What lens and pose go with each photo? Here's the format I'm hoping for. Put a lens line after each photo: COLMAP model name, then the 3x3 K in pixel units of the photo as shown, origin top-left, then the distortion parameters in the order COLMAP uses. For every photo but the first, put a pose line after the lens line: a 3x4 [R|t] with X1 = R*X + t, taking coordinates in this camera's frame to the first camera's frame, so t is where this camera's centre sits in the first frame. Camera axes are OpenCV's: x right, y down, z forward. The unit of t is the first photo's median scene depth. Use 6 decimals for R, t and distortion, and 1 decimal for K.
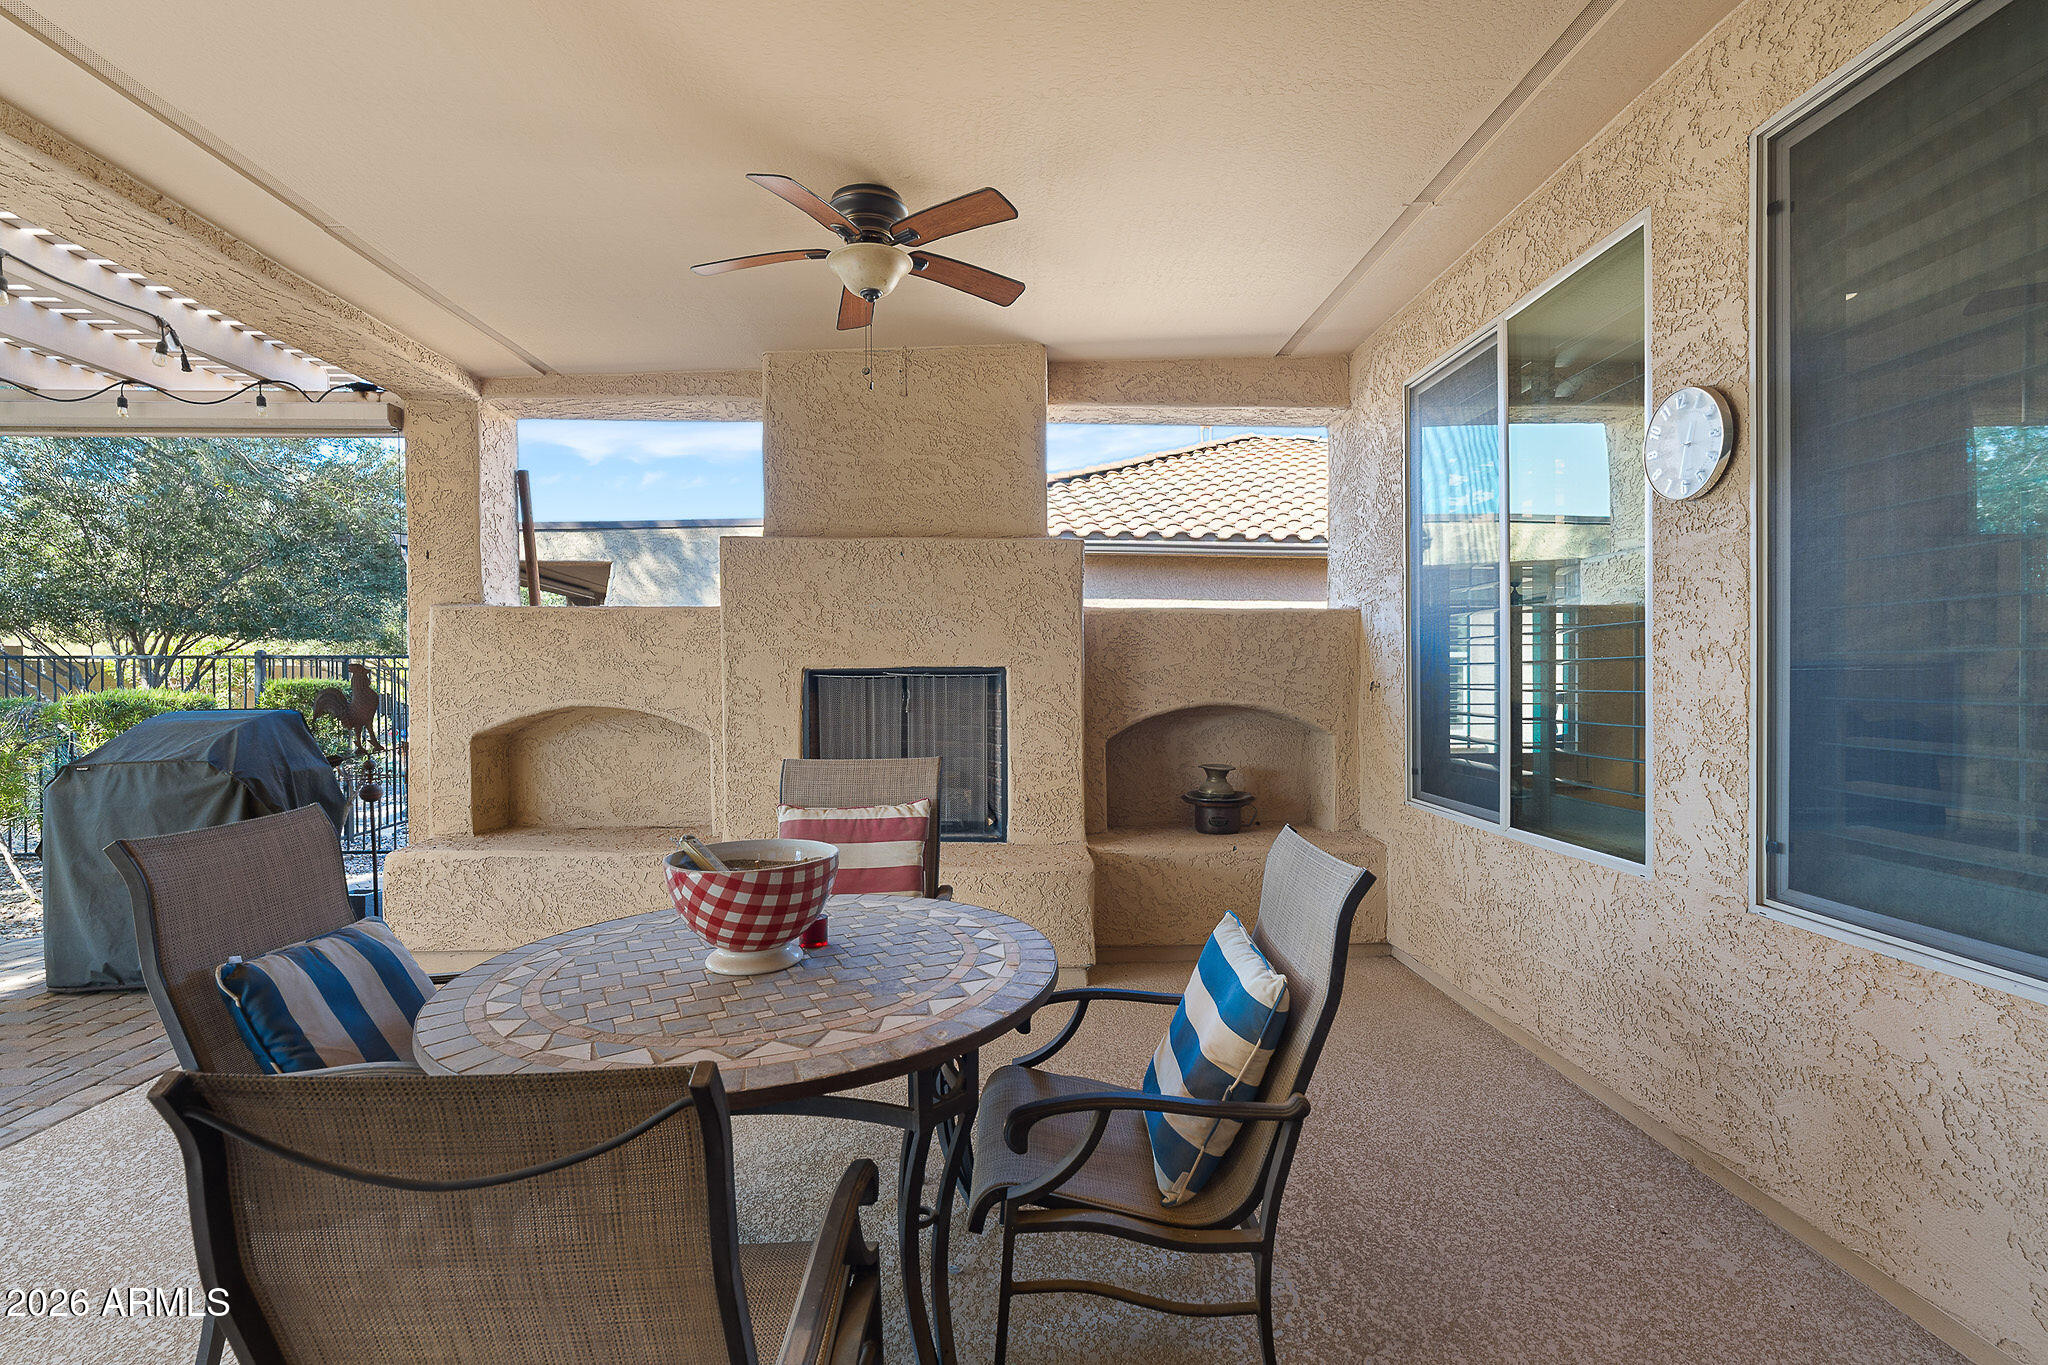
lens RADIAL K [[947.8, 0, 1033.2], [0, 947.8, 686.5], [0, 0, 1]] dist [-0.001642, 0.000340]
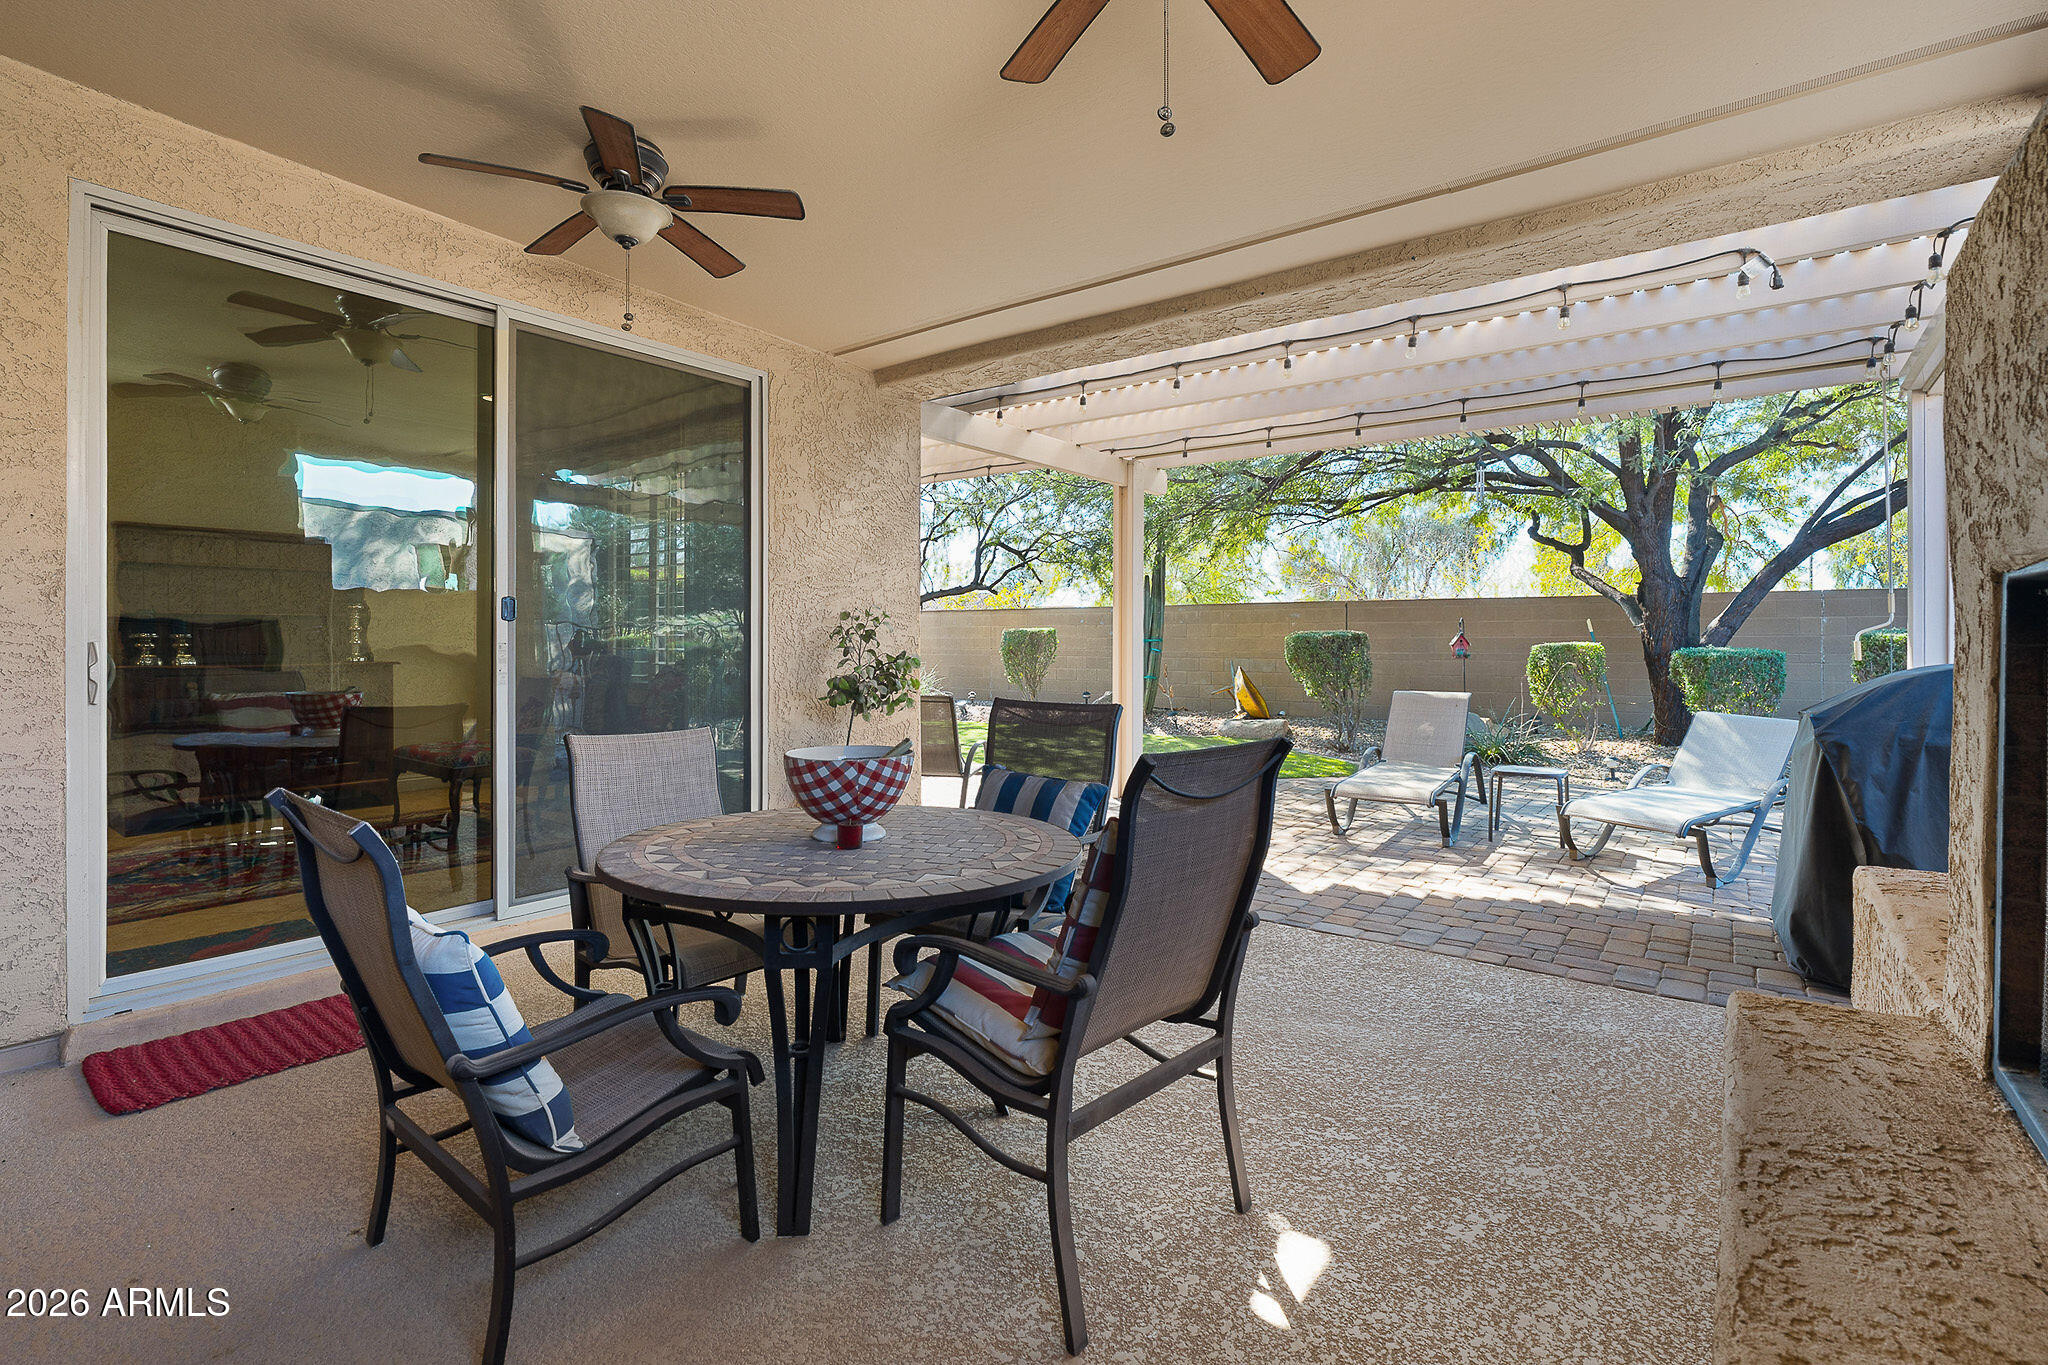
lens RADIAL K [[934.9, 0, 1003.4], [0, 934.9, 642.1], [0, 0, 1]] dist [-0.007777, 0.001643]
pose [[-0.647920, 0.002996, -0.761703, 0.257866], [-0.007171, 0.999924, 0.010032, 0.005881], [0.761675, 0.011962, -0.647849, 0.935575]]
